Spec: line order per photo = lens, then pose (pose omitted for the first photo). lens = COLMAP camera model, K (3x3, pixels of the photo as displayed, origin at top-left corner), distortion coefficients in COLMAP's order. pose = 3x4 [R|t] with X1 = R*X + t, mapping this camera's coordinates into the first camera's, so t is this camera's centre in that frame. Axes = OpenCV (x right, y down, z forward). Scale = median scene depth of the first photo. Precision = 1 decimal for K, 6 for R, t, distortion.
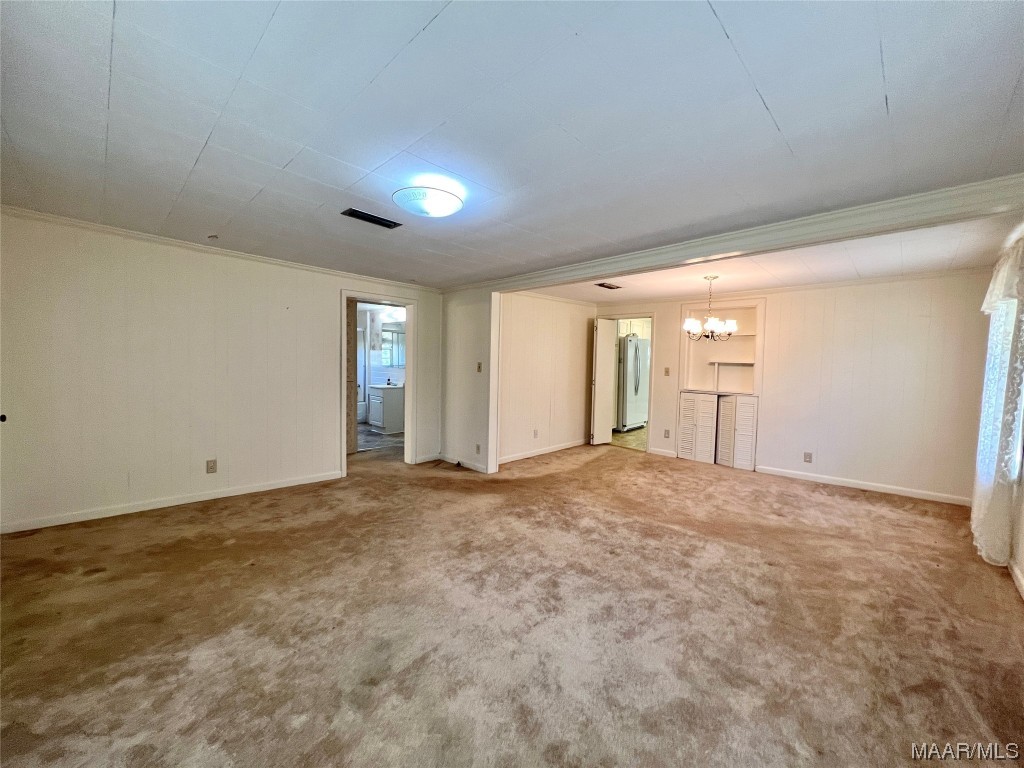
lens RADIAL K [[409.7, 0, 505.0], [0, 409.7, 384.2], [0, 0, 1]] dist [-0.004781, -0.000065]
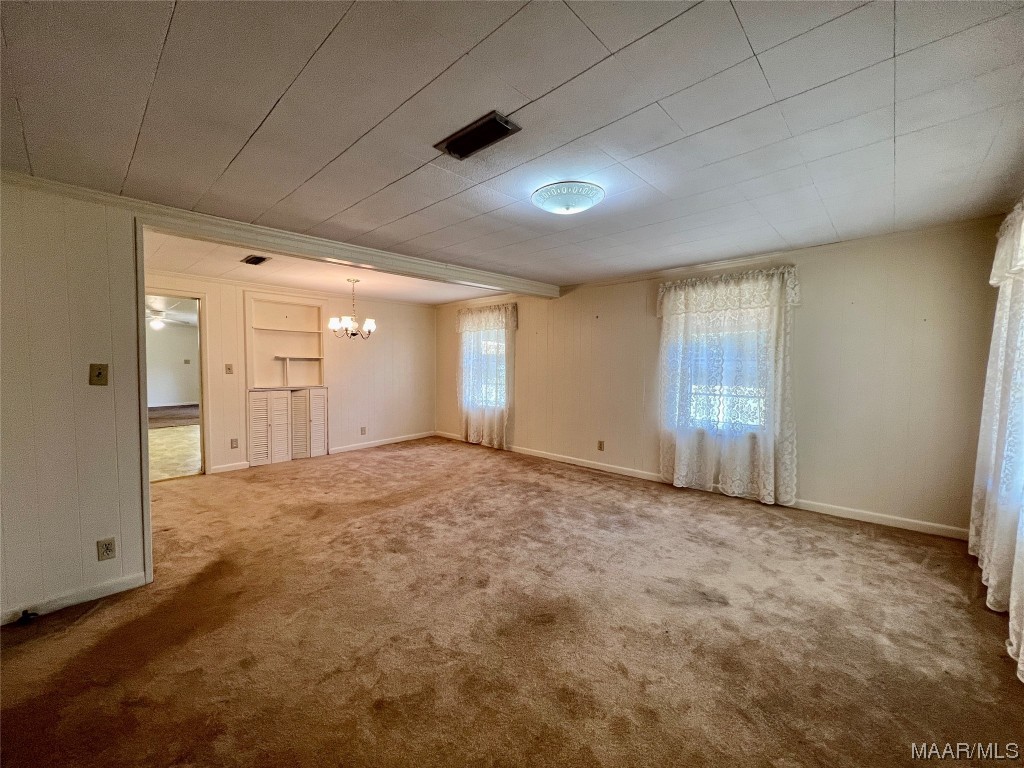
lens RADIAL K [[409.7, 0, 504.6], [0, 409.7, 383.7], [0, 0, 1]] dist [-0.004781, -0.000065]
pose [[-0.023179, -0.073155, 0.997051, -0.519528], [0.052600, 0.995849, 0.074290, -0.039549], [-0.998347, 0.054167, -0.019235, 0.535371]]
